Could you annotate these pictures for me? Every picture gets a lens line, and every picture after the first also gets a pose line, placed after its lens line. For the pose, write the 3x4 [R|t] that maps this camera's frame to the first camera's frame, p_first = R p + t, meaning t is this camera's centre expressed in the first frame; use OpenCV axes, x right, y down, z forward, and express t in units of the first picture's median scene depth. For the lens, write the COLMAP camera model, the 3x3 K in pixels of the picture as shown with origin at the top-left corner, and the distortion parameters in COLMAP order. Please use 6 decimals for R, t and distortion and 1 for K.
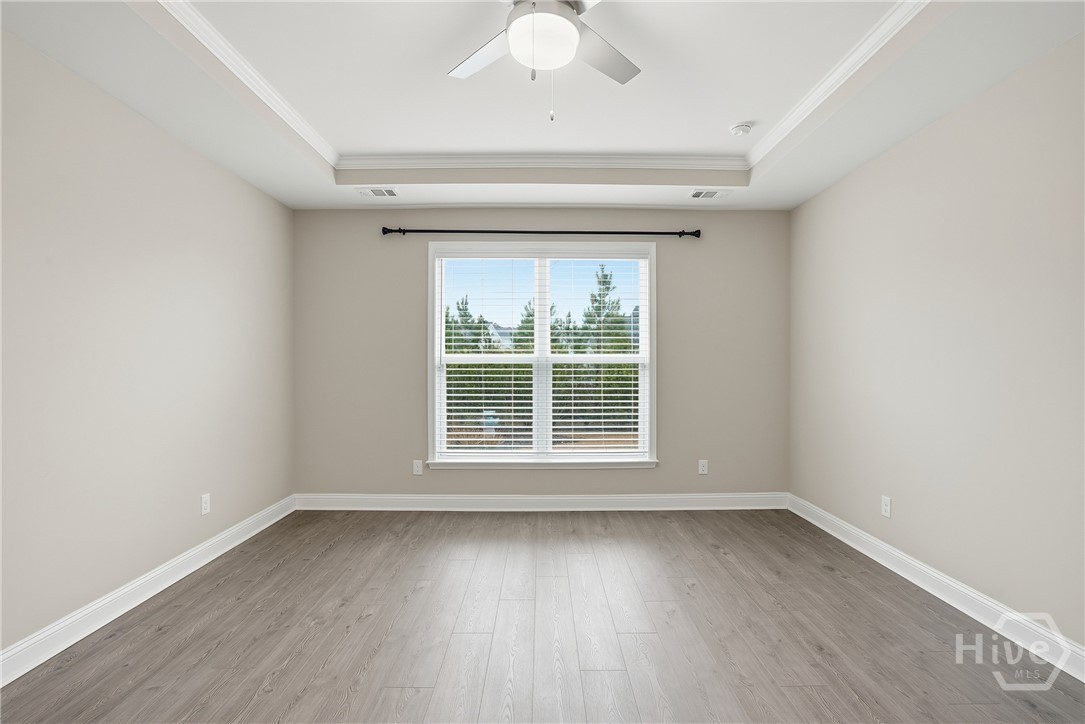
lens RADIAL K [[511.5, 0, 546.2], [0, 511.5, 370.8], [0, 0, 1]] dist [-0.054795, 0.000670]
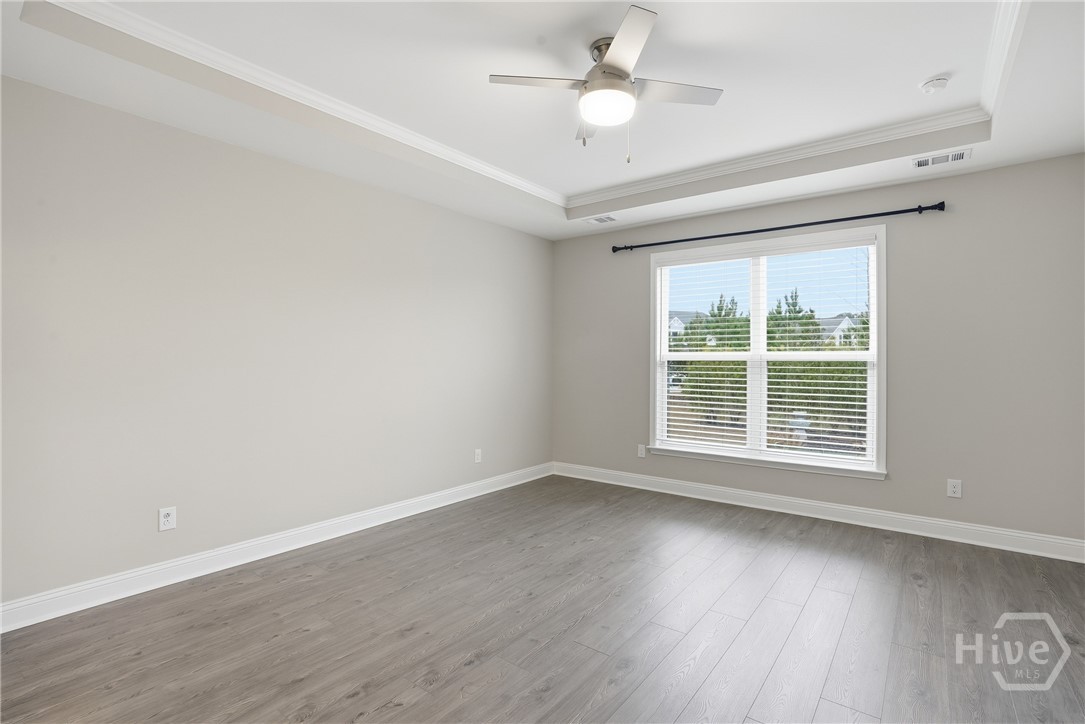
lens RADIAL K [[510.3, 0, 541.1], [0, 510.3, 361.6], [0, 0, 1]] dist [-0.063119, 0.027186]
pose [[0.783469, 0.005841, -0.621403, 0.285957], [-0.014177, 0.999864, -0.008477, 0.001242], [0.621269, 0.015451, 0.783445, -0.042489]]
